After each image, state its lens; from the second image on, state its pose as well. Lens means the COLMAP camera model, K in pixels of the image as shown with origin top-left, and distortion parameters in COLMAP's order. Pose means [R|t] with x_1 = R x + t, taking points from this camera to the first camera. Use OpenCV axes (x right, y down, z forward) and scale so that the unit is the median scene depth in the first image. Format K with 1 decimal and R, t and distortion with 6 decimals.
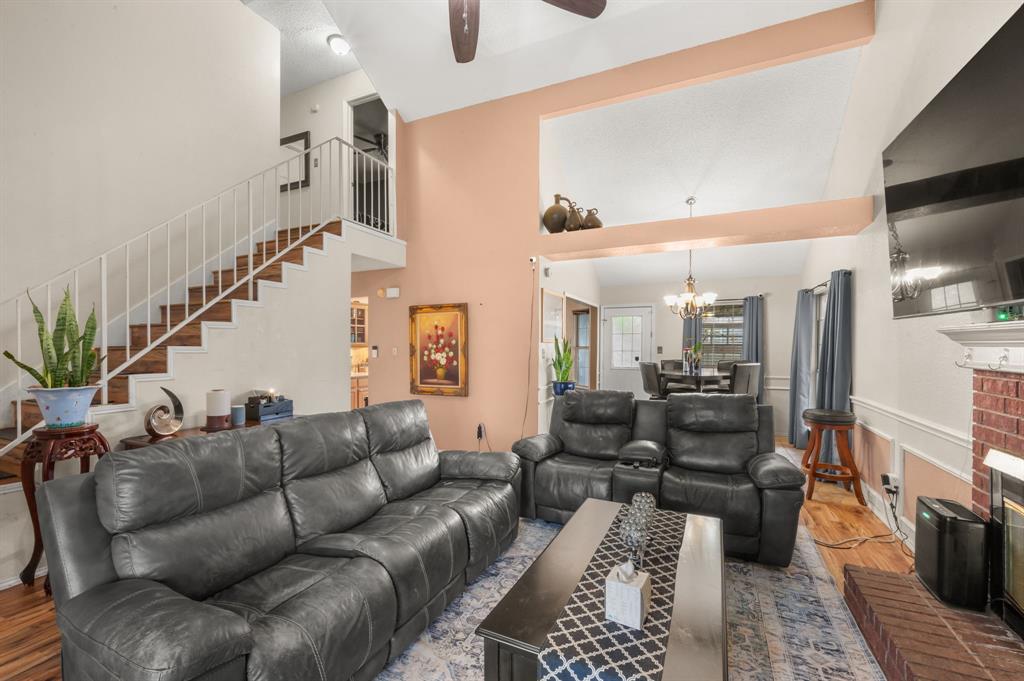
lens RADIAL K [[421.7, 0, 510.9], [0, 421.7, 350.3], [0, 0, 1]] dist [0.003055, -0.000909]
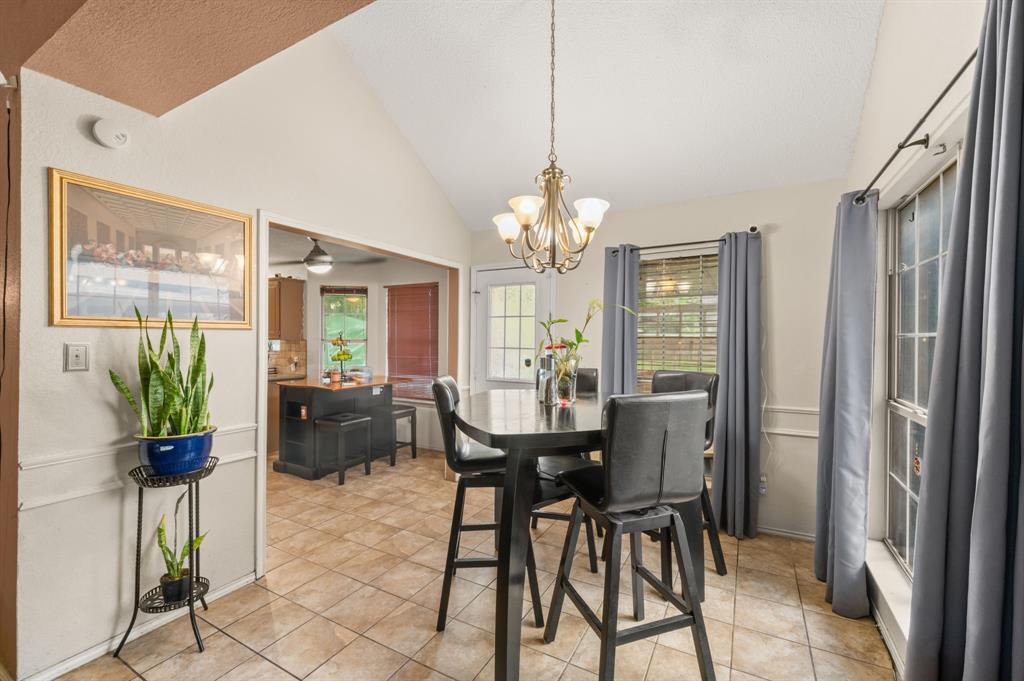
lens RADIAL K [[421.7, 0, 511.5], [0, 421.7, 342.5], [0, 0, 1]] dist [0.003055, -0.000909]
pose [[0.997681, 0.000614, -0.068061, 0.357671], [-0.000789, 0.999996, -0.002539, -0.004863], [0.068060, 0.002587, 0.997678, 0.519365]]
